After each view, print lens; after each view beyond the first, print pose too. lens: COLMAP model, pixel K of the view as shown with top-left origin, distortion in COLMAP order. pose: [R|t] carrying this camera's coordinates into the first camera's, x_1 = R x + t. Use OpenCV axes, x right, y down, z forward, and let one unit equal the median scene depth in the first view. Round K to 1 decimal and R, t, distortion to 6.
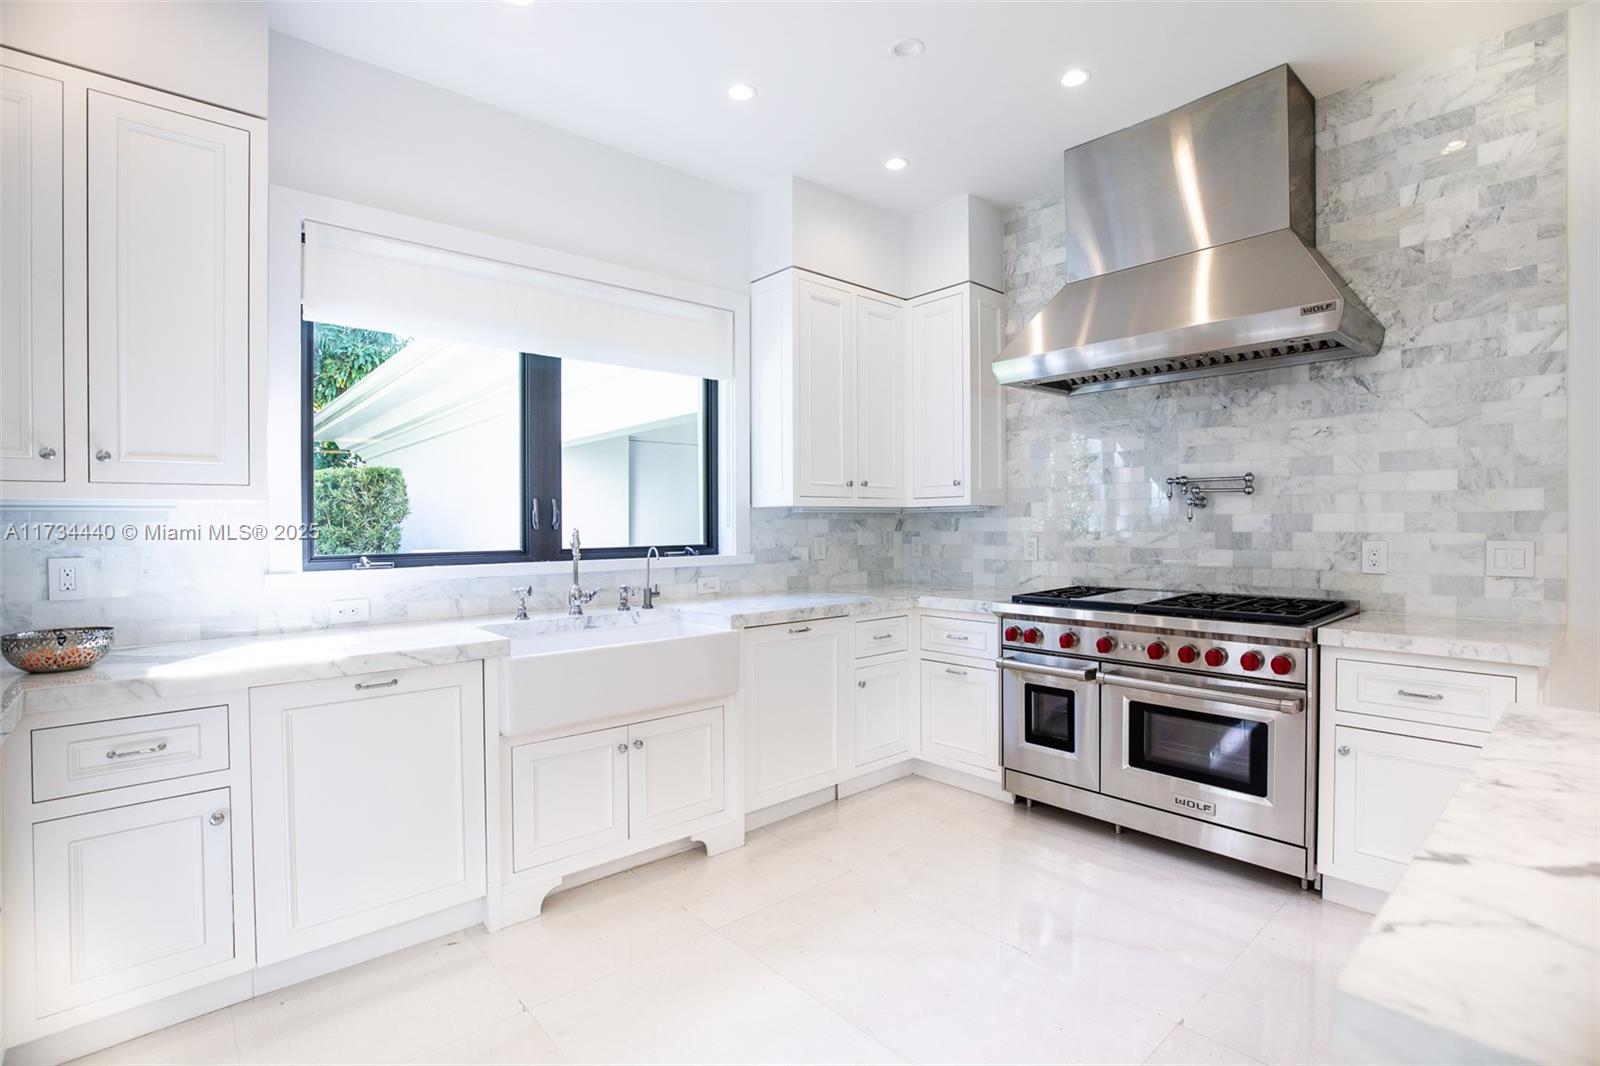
lens RADIAL K [[747.8, 0, 799.4], [0, 747.8, 526.4], [0, 0, 1]] dist [-0.012716, 0.001666]
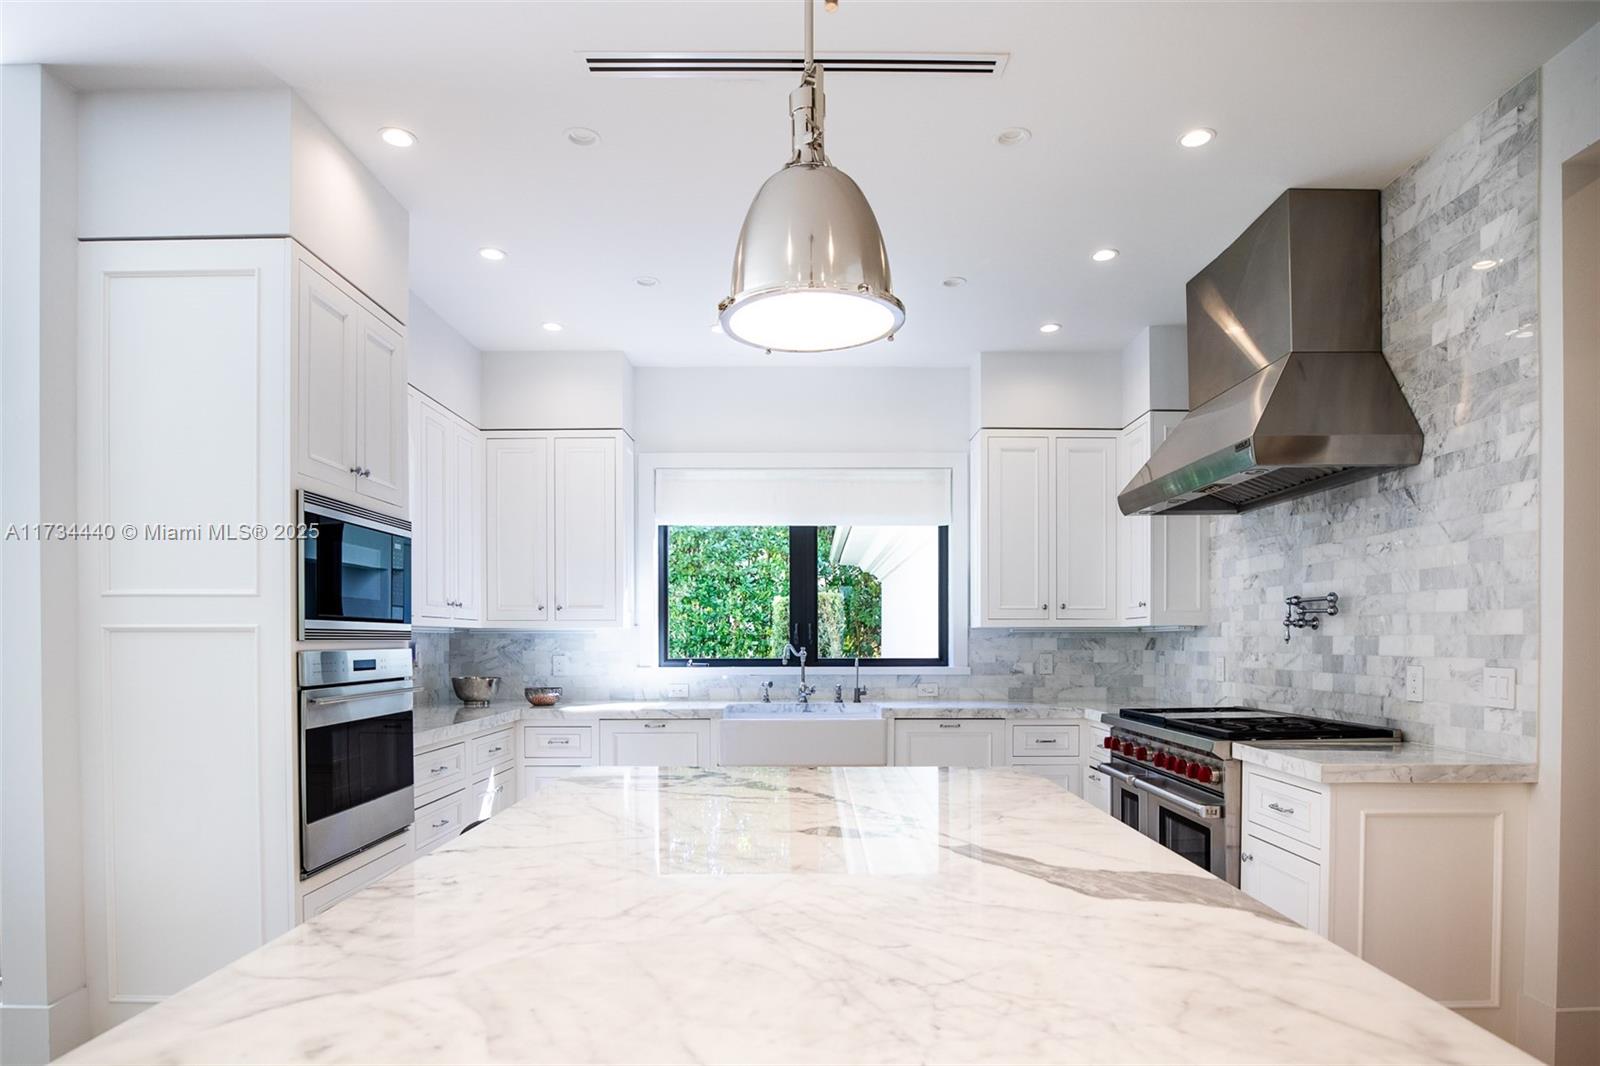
lens RADIAL K [[839.1, 0, 802.6], [0, 839.1, 645.3], [0, 0, 1]] dist [-0.000780, -0.000884]
pose [[0.756389, 0.010354, -0.654040, 0.851660], [-0.007441, 0.999946, 0.007224, -0.007615], [0.654080, -0.000598, 0.756425, -0.276126]]
